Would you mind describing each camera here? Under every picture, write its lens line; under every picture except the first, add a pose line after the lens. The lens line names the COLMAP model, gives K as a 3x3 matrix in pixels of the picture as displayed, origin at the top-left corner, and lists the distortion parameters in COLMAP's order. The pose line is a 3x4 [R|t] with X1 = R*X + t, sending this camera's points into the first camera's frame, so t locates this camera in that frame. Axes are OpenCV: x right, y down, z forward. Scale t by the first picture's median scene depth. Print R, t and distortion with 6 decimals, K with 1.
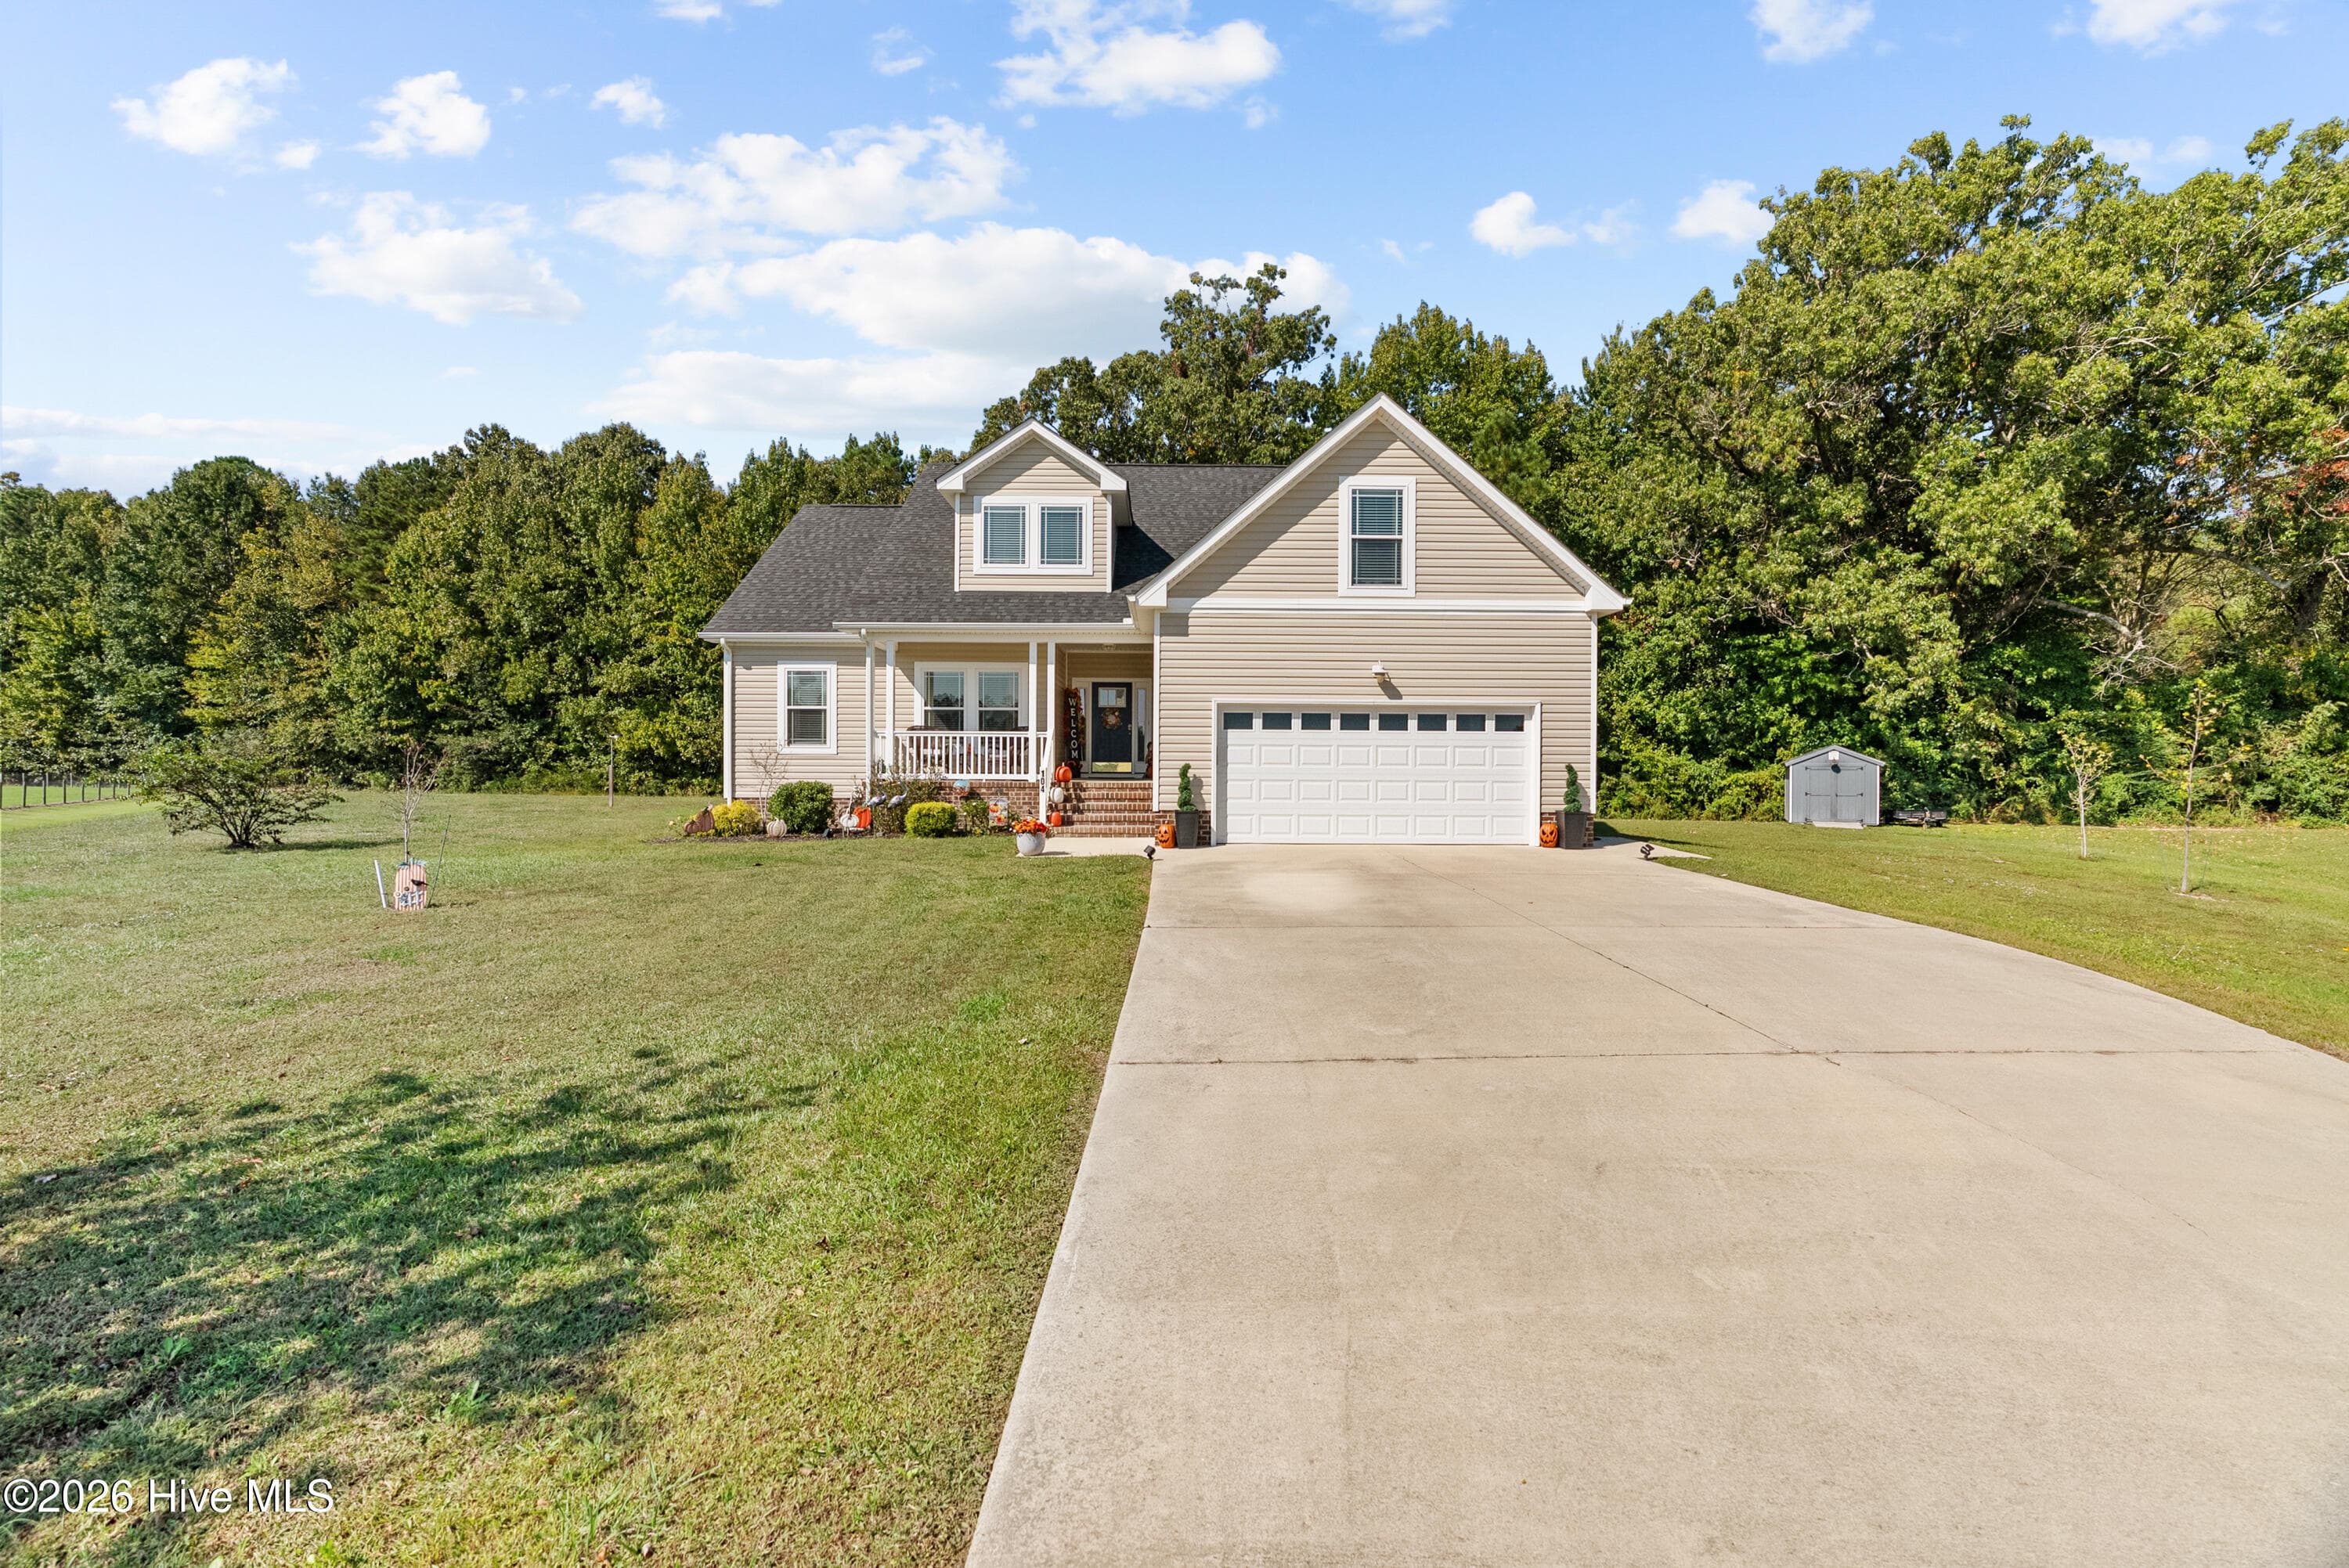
lens RADIAL K [[1061.9, 0, 1178.3], [0, 1061.9, 769.5], [0, 0, 1]] dist [-0.001184, 0.000822]
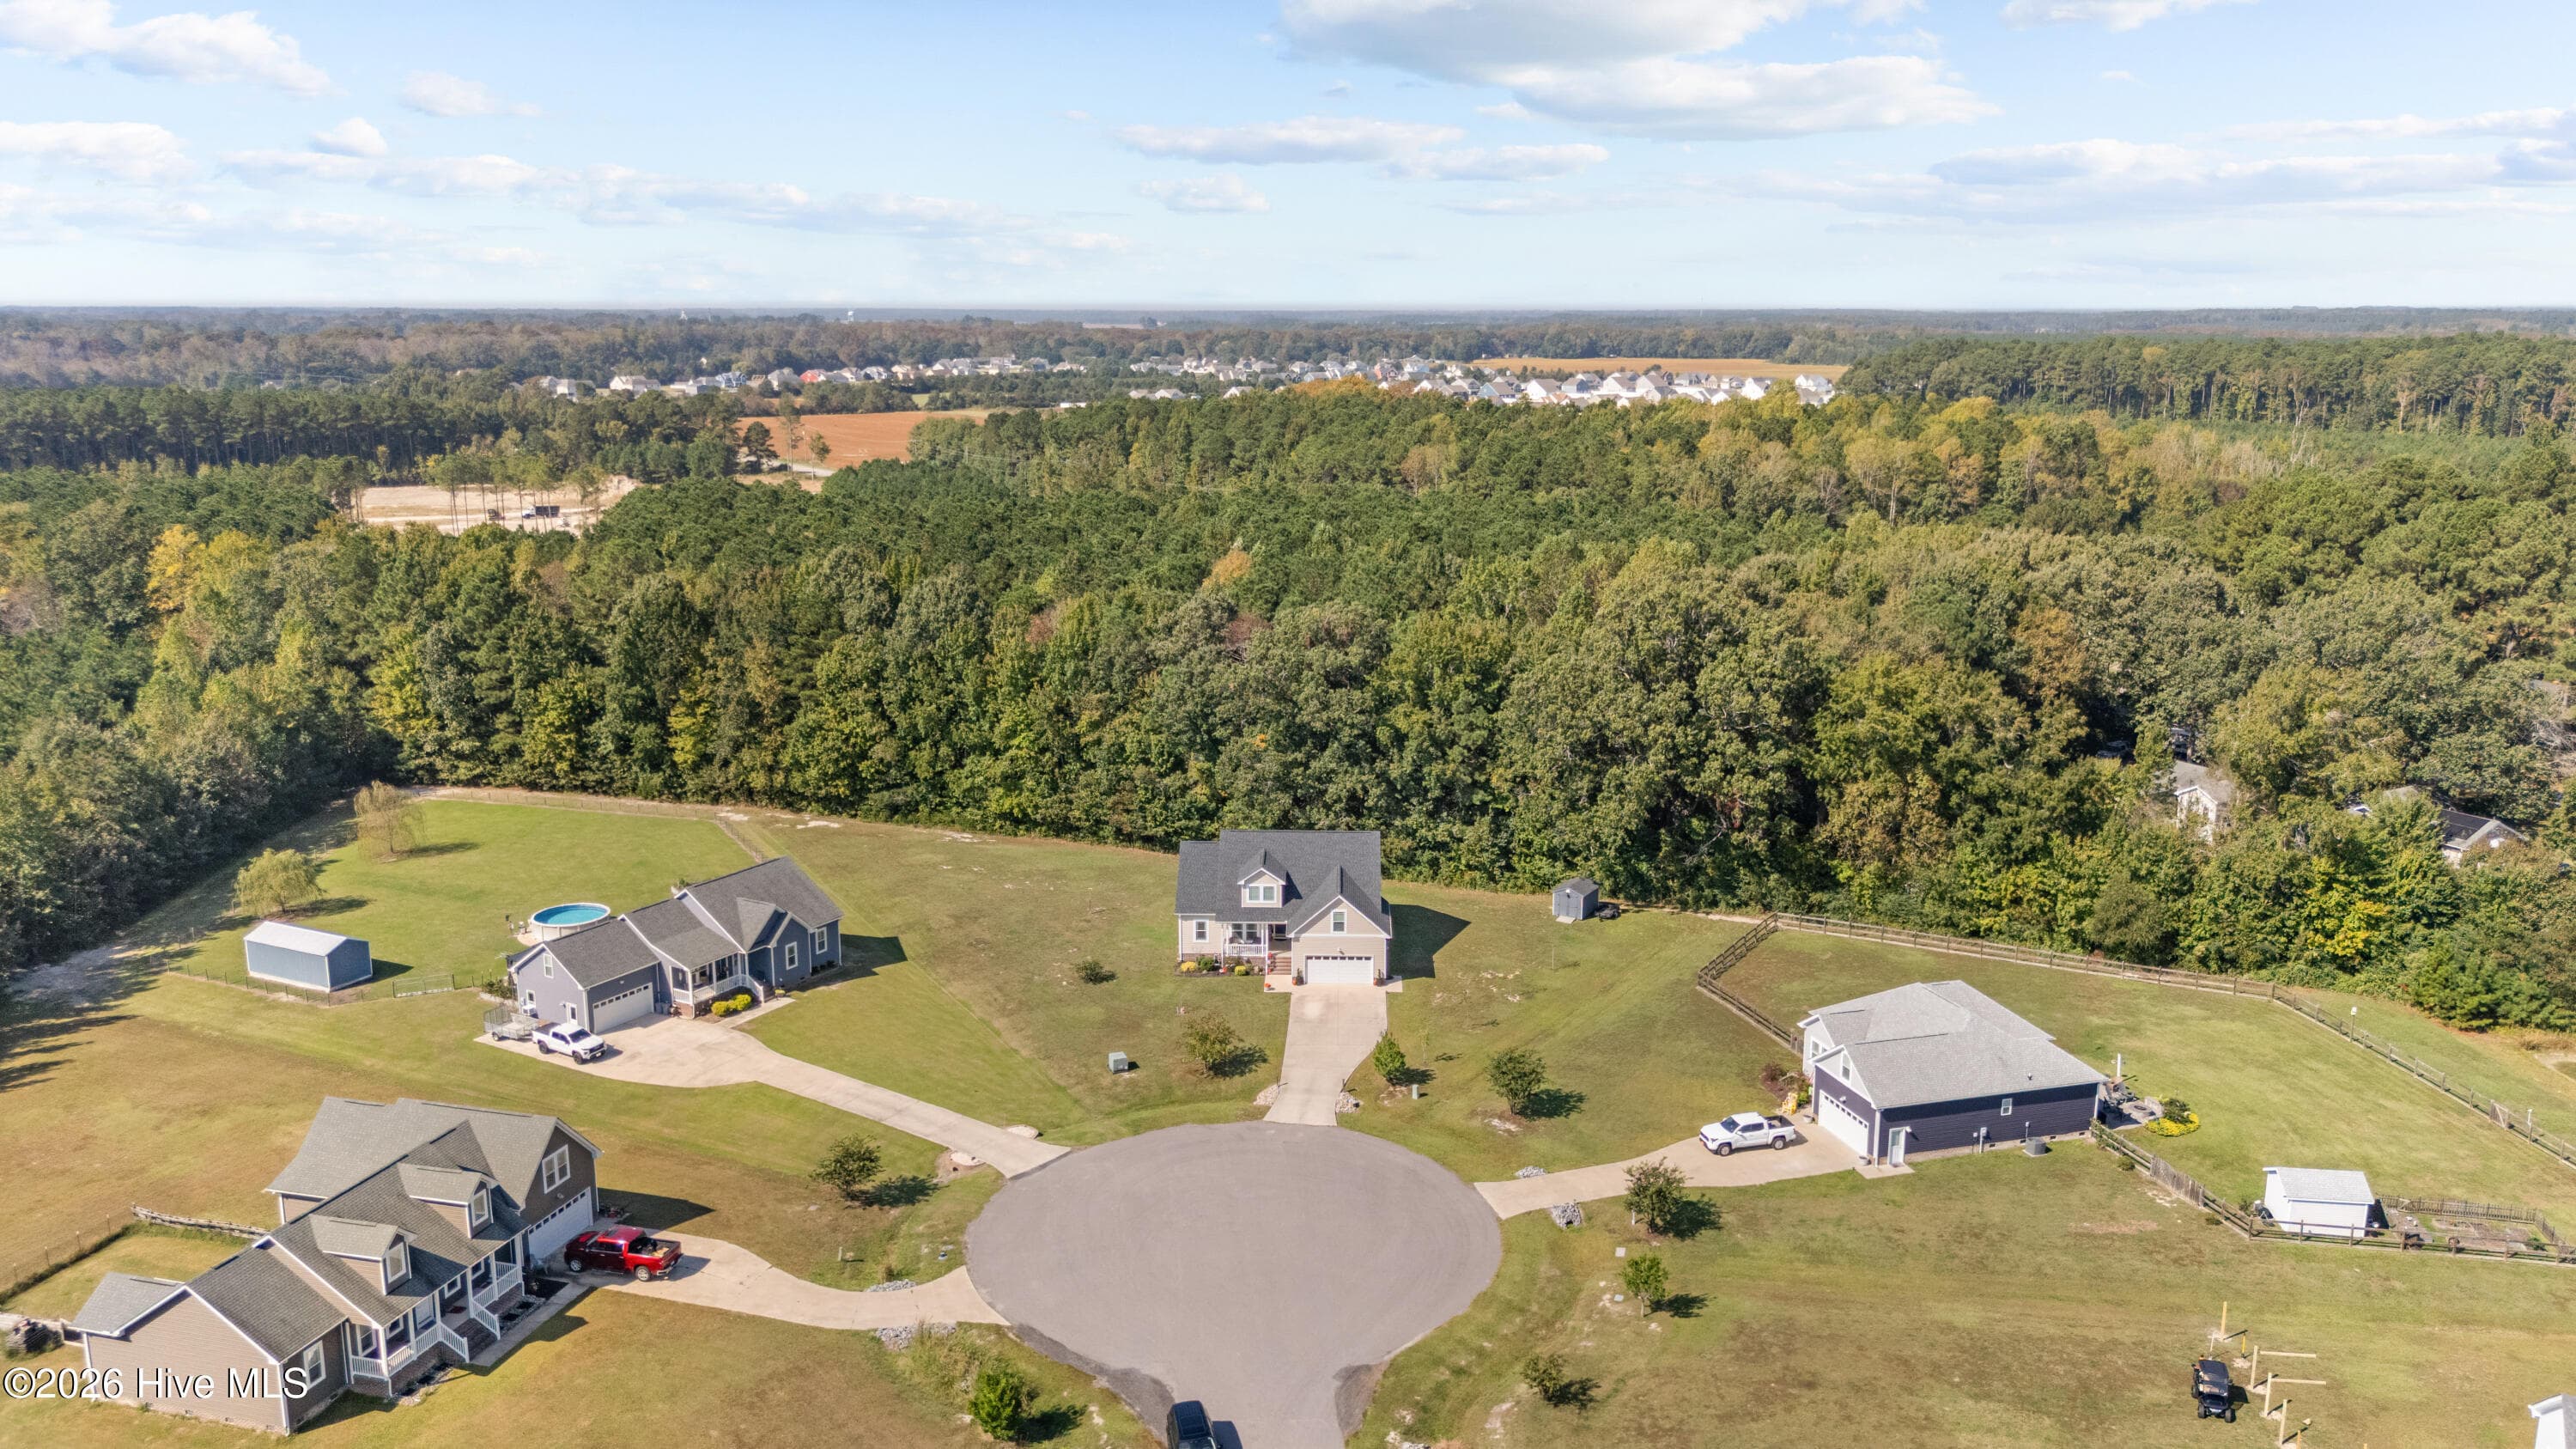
lens RADIAL K [[1775.8, 0, 1288.0], [0, 1775.8, 724.5], [0, 0, 1]] dist [0.081710, 0.000322]
pose [[0.999087, 0.000786, -0.042704, 0.114100], [0.007418, 0.981444, 0.191607, -0.991840], [0.042063, -0.191749, 0.980542, -2.518836]]
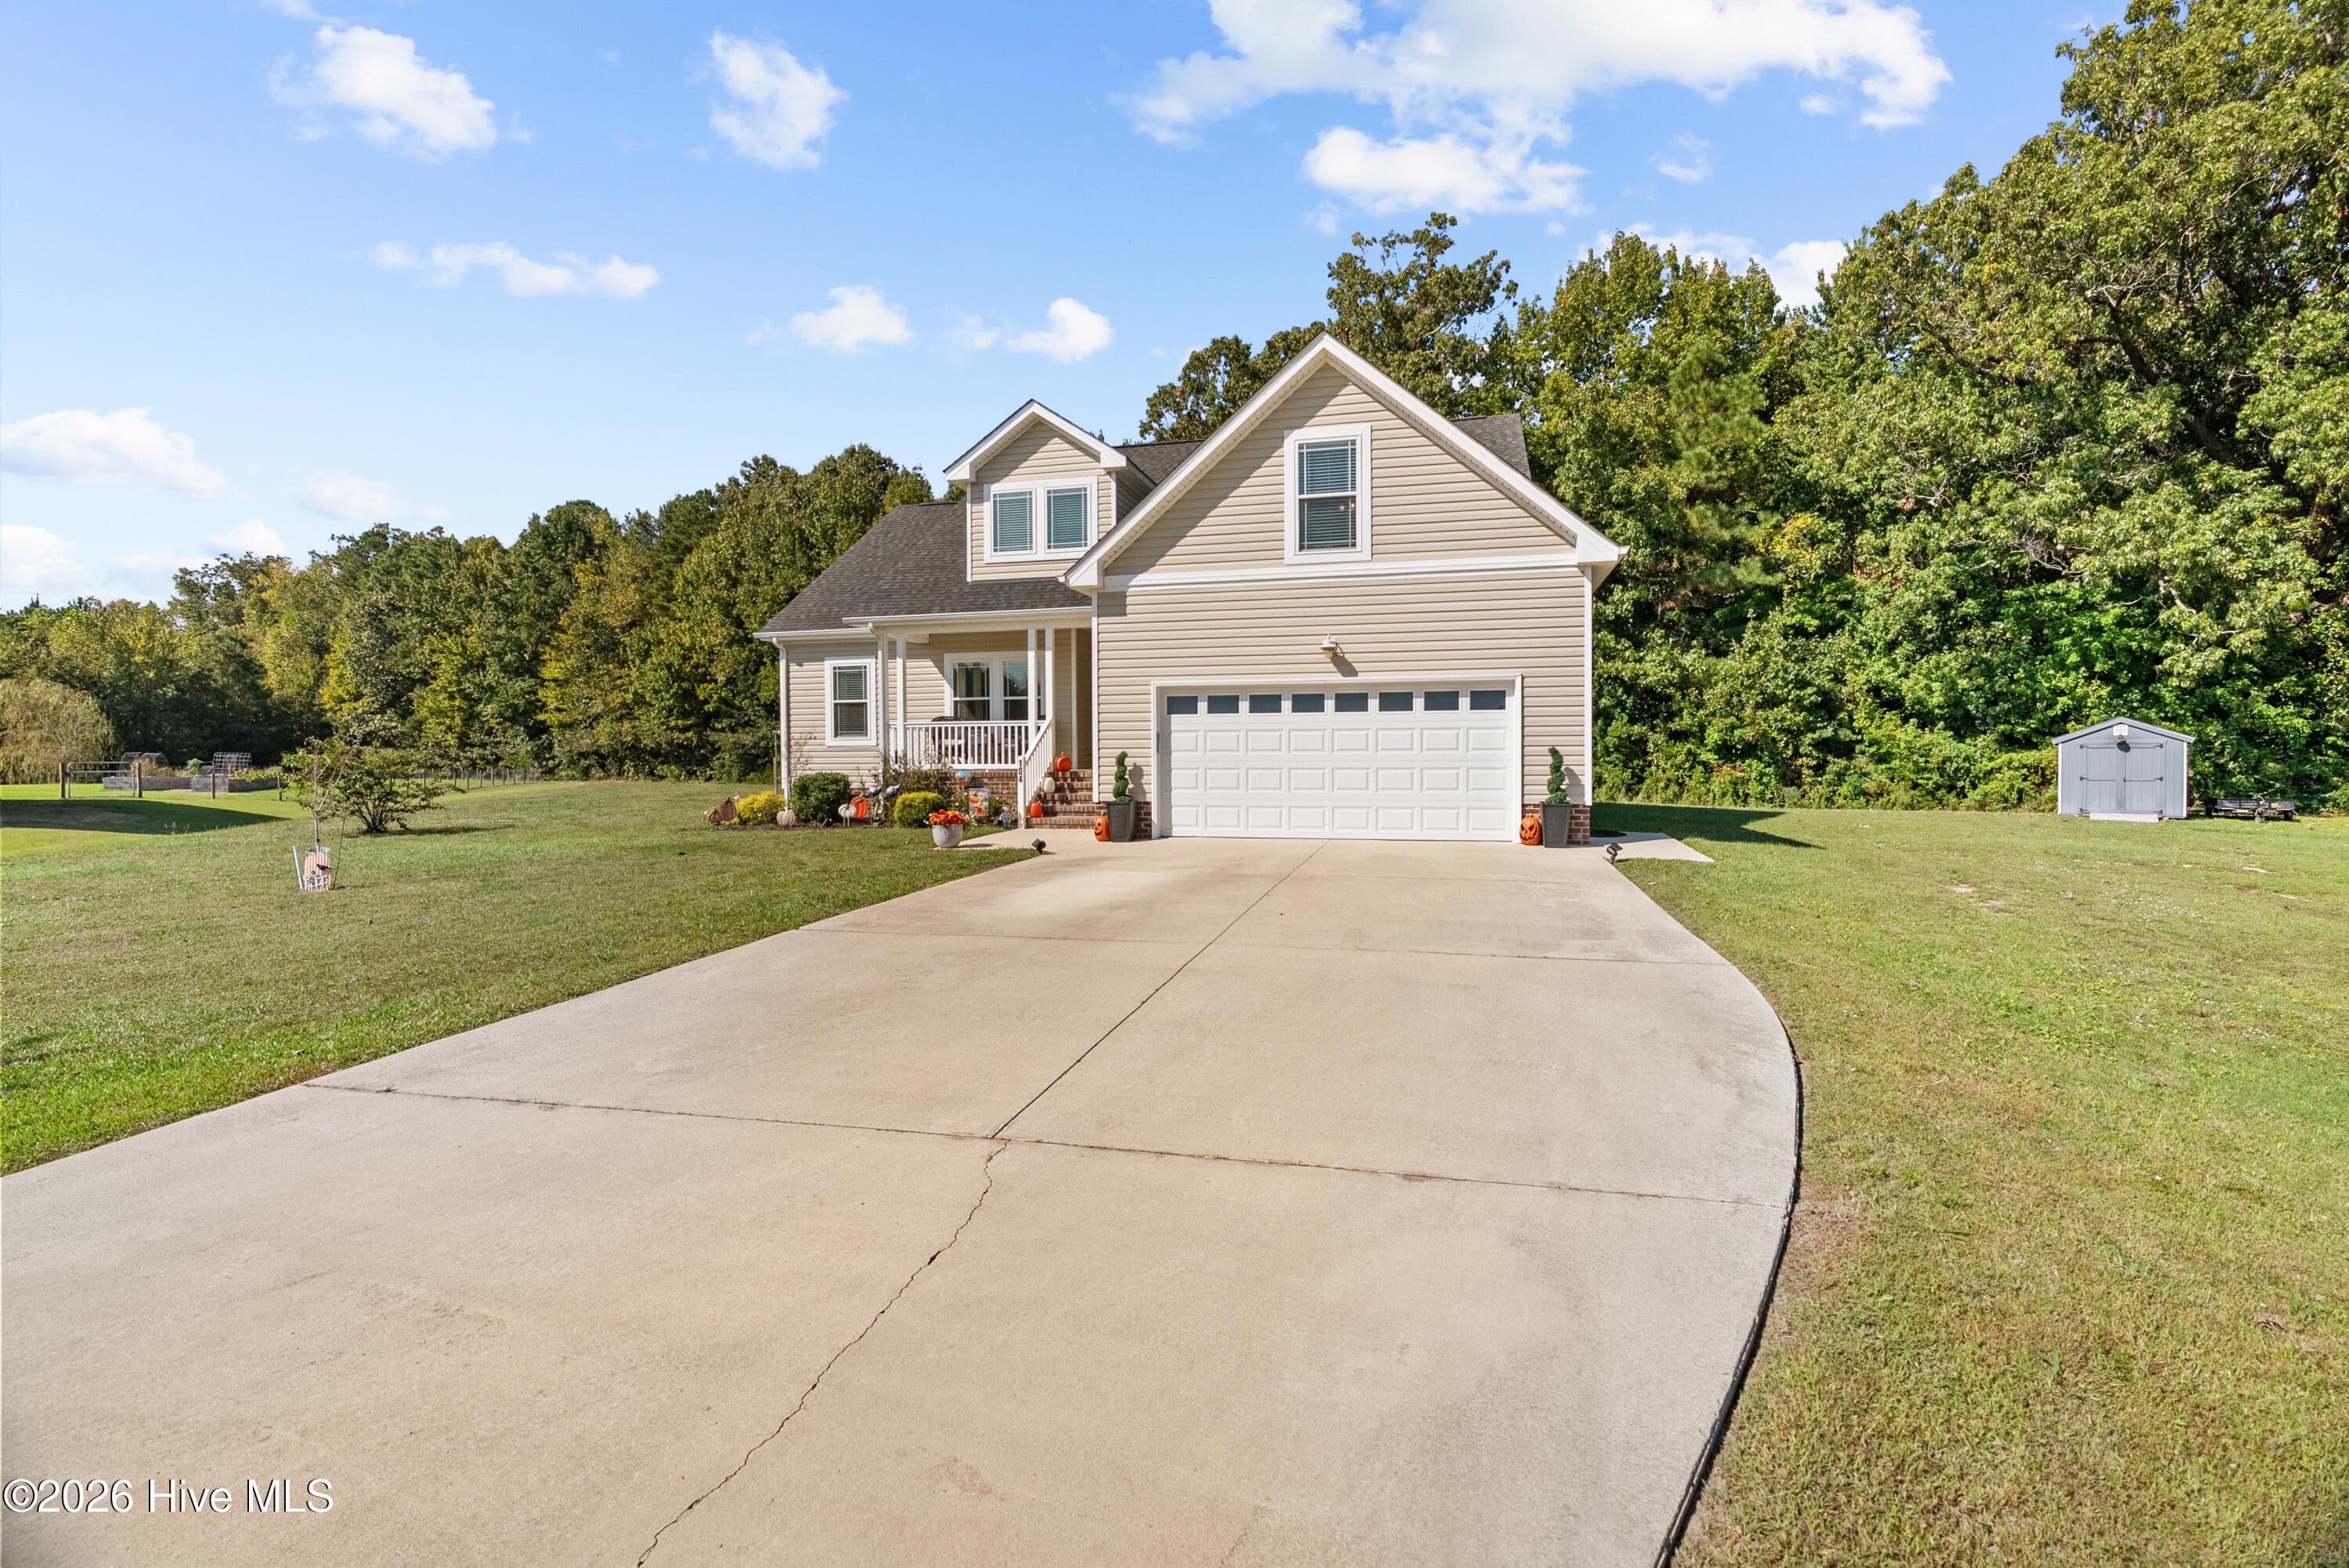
lens RADIAL K [[1061.9, 0, 1178.3], [0, 1061.9, 769.5], [0, 0, 1]] dist [-0.001184, 0.000822]
pose [[0.966627, -0.007195, -0.256087, 0.112940], [0.010295, 0.999889, 0.010766, 0.000302], [0.255981, -0.013043, 0.966594, 0.038871]]
